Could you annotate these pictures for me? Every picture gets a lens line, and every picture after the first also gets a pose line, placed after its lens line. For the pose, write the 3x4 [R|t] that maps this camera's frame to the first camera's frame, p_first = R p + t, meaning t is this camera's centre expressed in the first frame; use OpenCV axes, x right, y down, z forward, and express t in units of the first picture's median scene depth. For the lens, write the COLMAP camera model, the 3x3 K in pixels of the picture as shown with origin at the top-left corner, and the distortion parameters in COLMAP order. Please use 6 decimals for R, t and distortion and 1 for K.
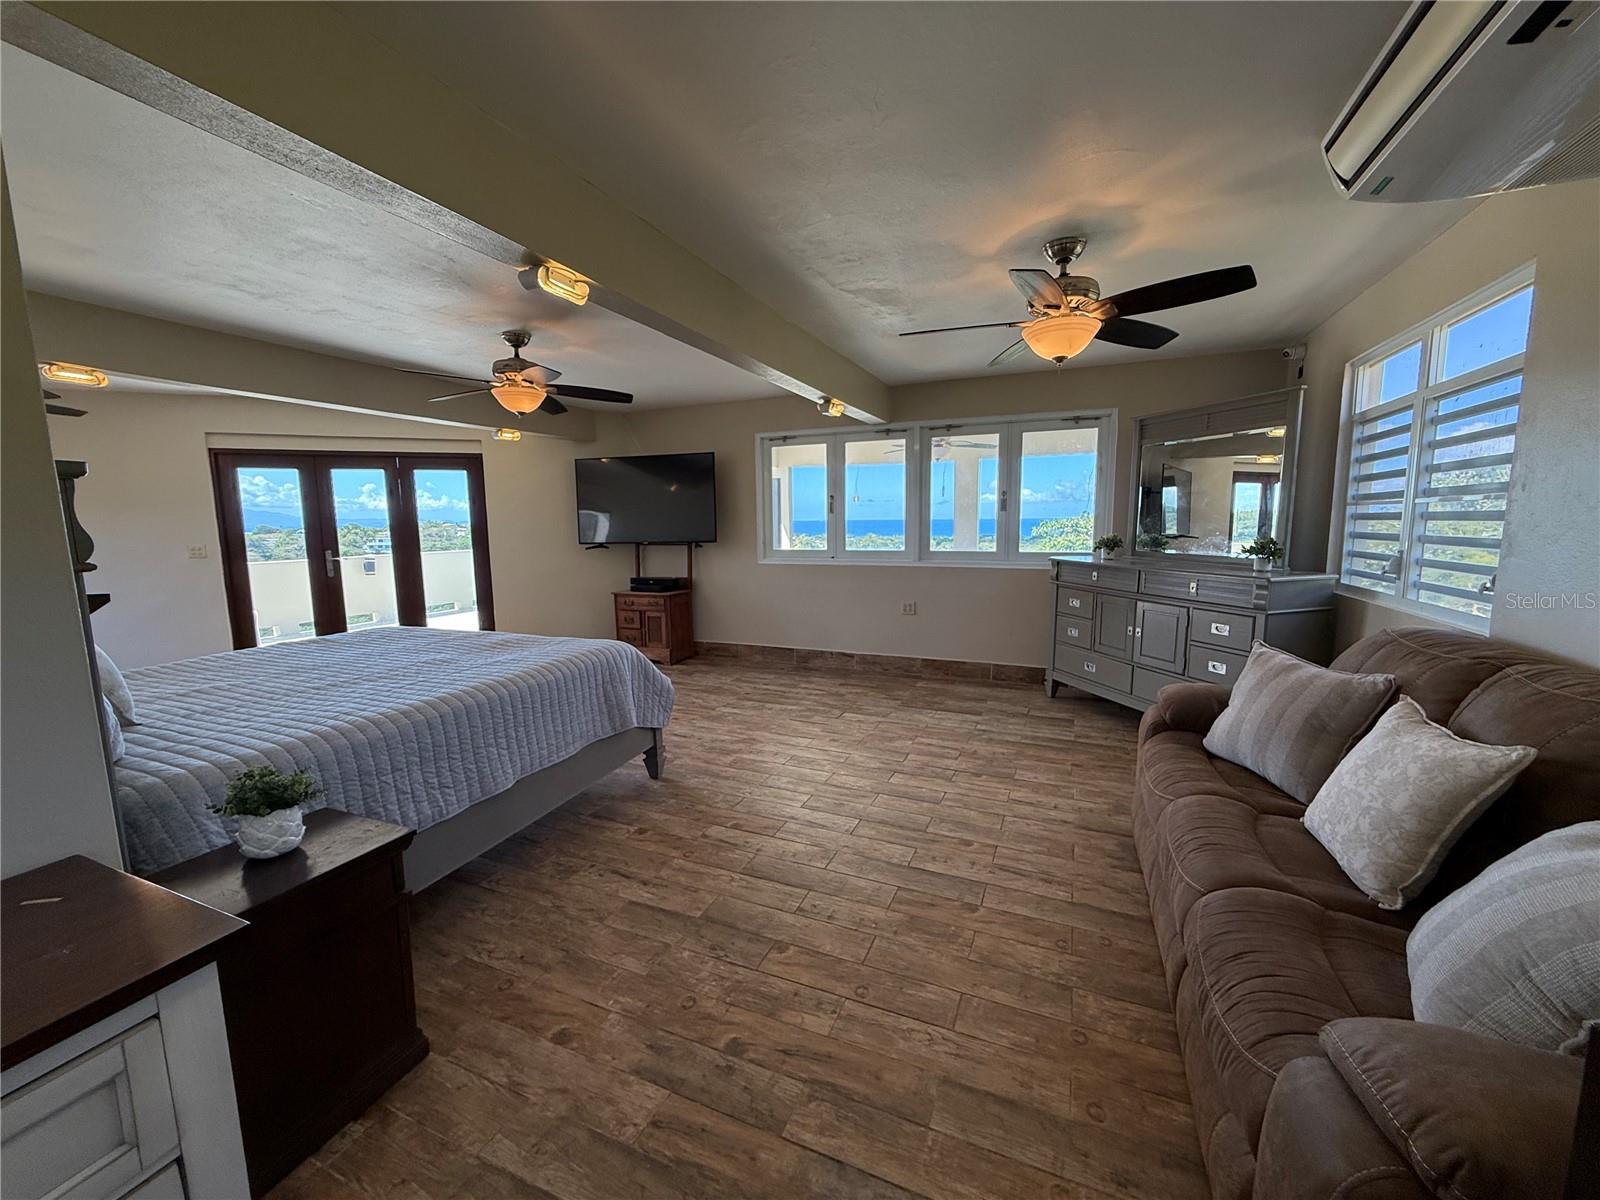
lens RADIAL K [[635.9, 0, 798.6], [0, 635.9, 601.6], [0, 0, 1]] dist [0.001635, -0.000696]
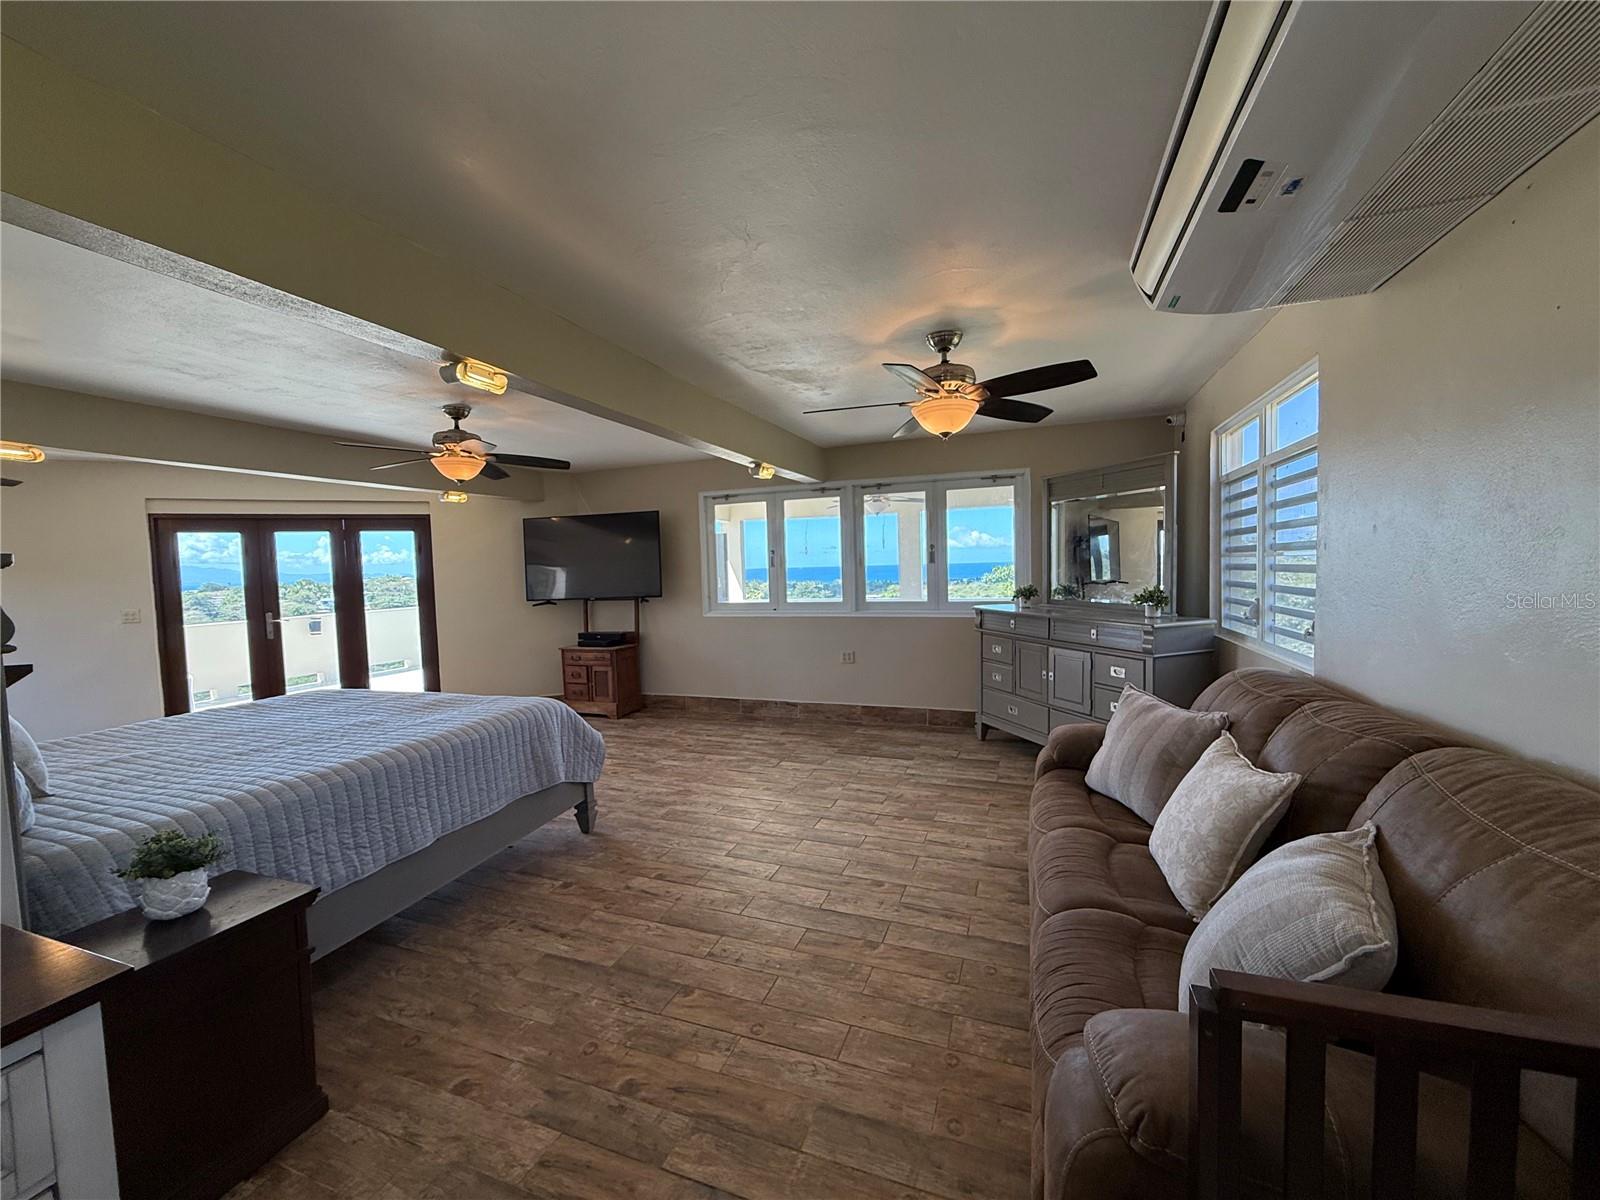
lens RADIAL K [[636.3, 0, 798.6], [0, 636.3, 601.5], [0, 0, 1]] dist [0.000175, 0.000112]
pose [[0.998590, -0.019162, 0.049507, 0.064486], [0.022777, 0.997034, -0.073513, -0.008368], [-0.047951, 0.074537, 0.996065, -0.055274]]
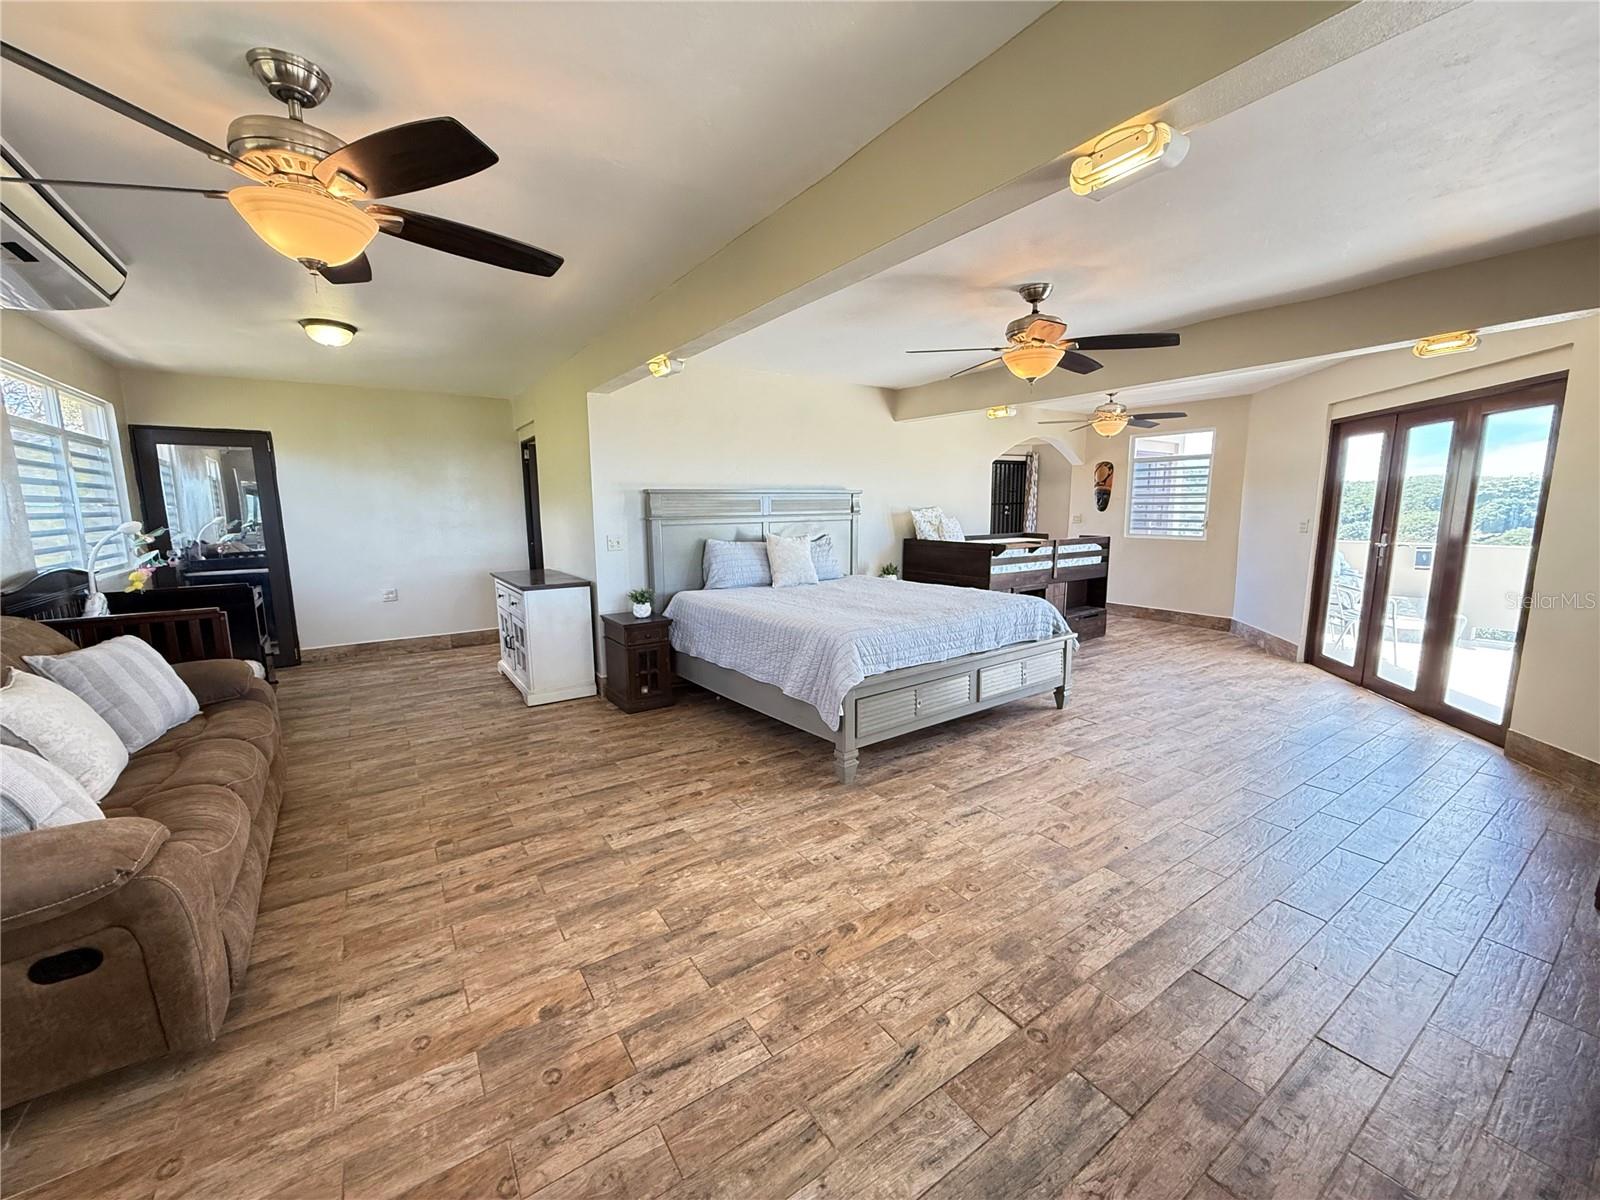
lens RADIAL K [[637.8, 0, 798.5], [0, 637.8, 601.8], [0, 0, 1]] dist [0.000517, -0.000192]
pose [[-0.534784, 0.145038, -0.832448, 0.507832], [-0.093779, 0.968885, 0.229056, -0.173027], [0.839769, 0.200562, -0.504543, 1.246661]]
